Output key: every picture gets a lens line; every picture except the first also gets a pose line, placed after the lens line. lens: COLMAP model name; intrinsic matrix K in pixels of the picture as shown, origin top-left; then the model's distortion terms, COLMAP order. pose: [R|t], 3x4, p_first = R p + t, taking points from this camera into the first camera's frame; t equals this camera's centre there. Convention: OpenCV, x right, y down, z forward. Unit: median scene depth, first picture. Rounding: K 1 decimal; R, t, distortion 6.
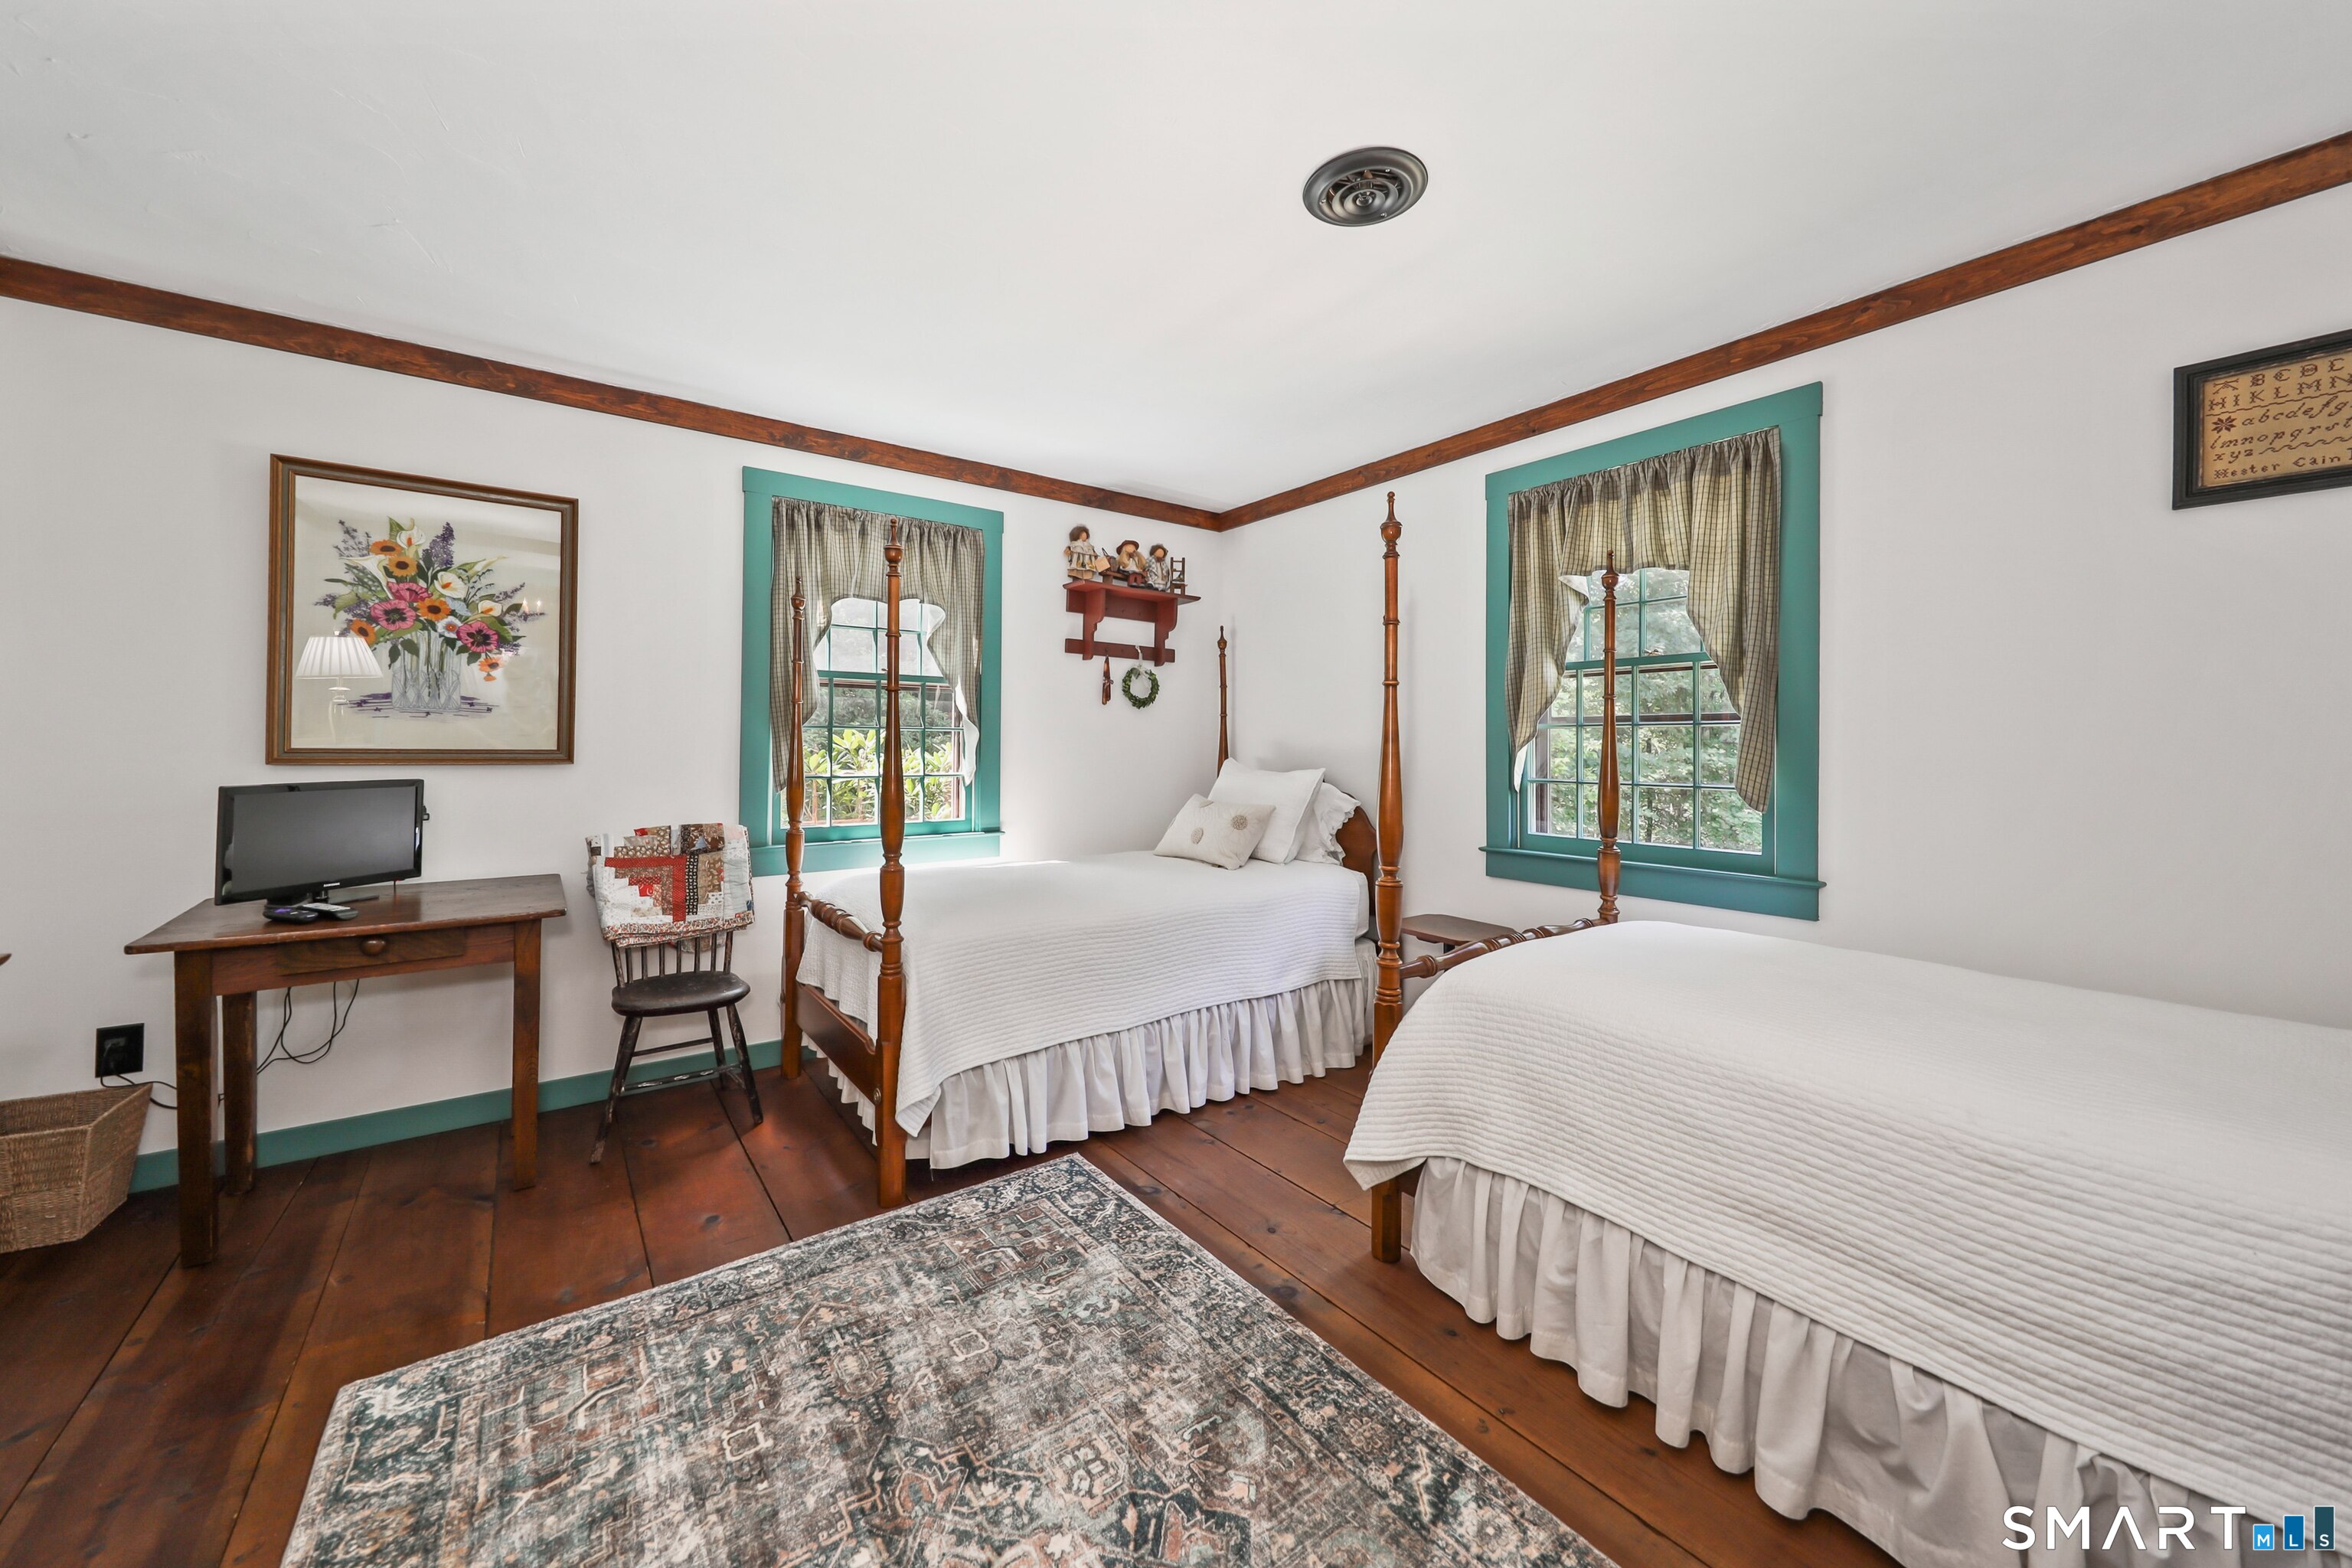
lens RADIAL K [[871.6, 0, 1136.4], [0, 871.6, 742.1], [0, 0, 1]] dist [0.000945, 0.000002]
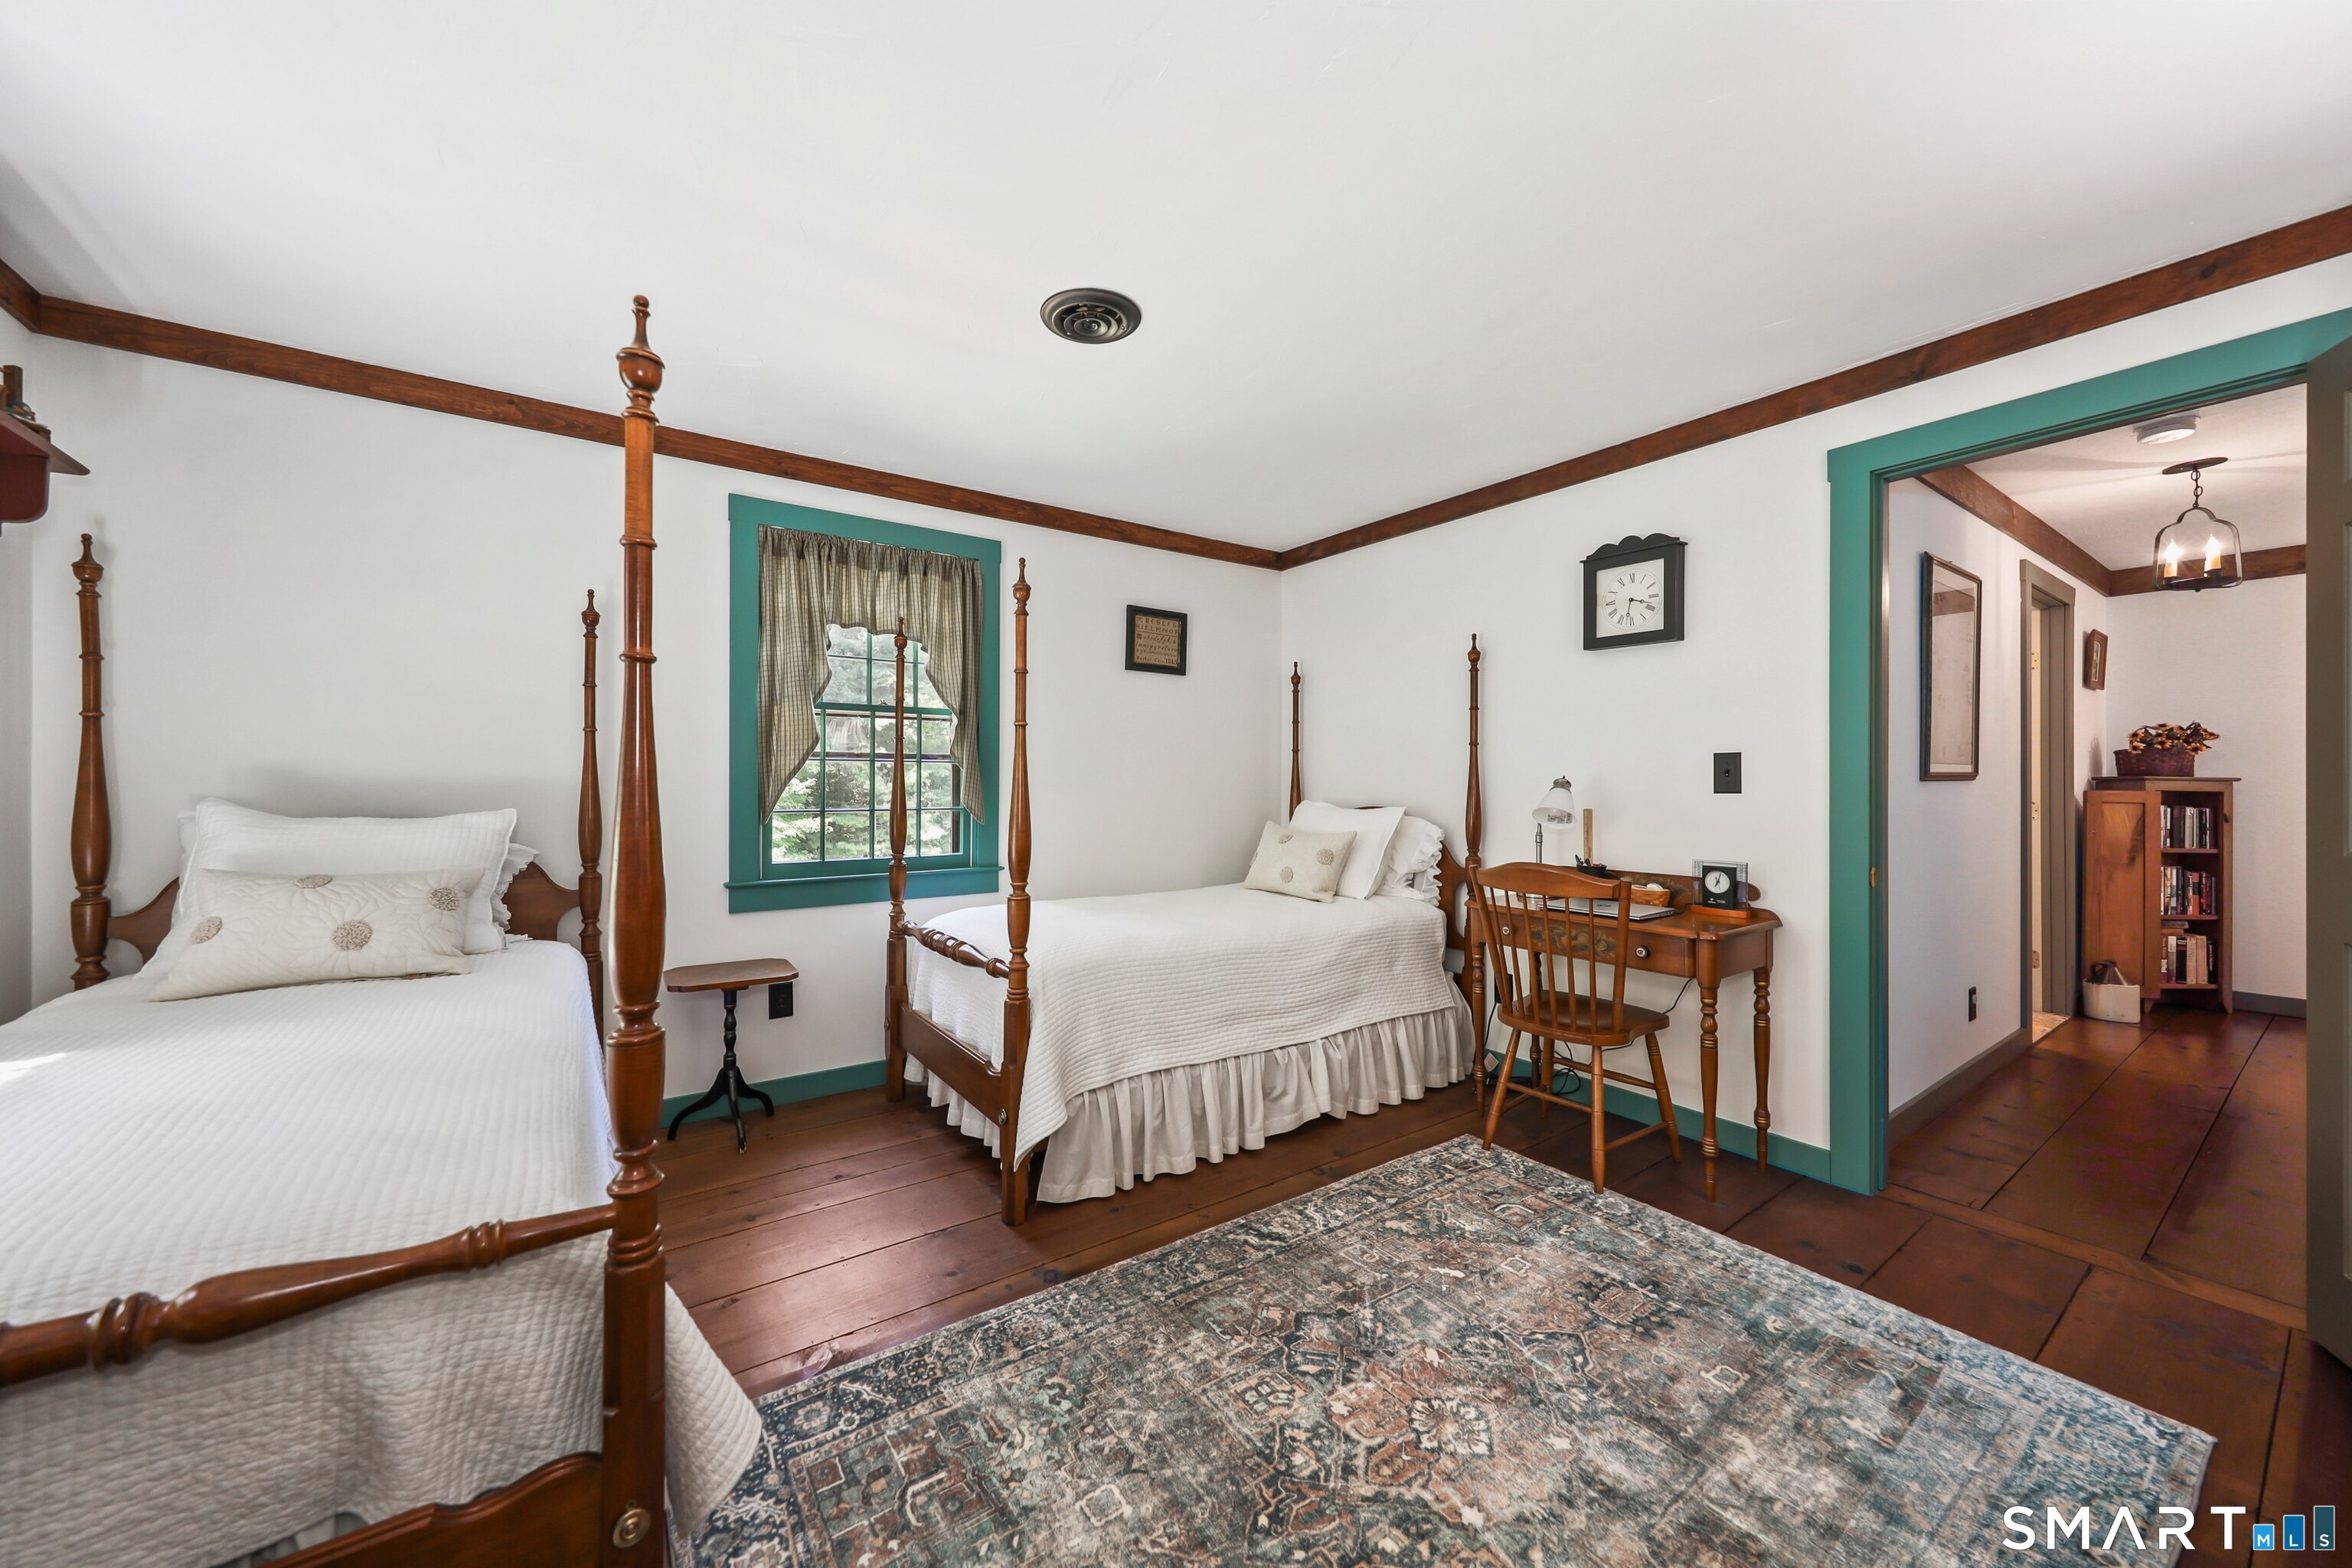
lens RADIAL K [[871.6, 0, 1173.9], [0, 871.6, 786.1], [0, 0, 1]] dist [0.000945, 0.000002]
pose [[-0.017044, -0.005594, 0.999839, -0.988586], [-0.007242, 0.999959, 0.005471, 0.009482], [-0.999829, -0.007148, -0.017084, 0.932945]]
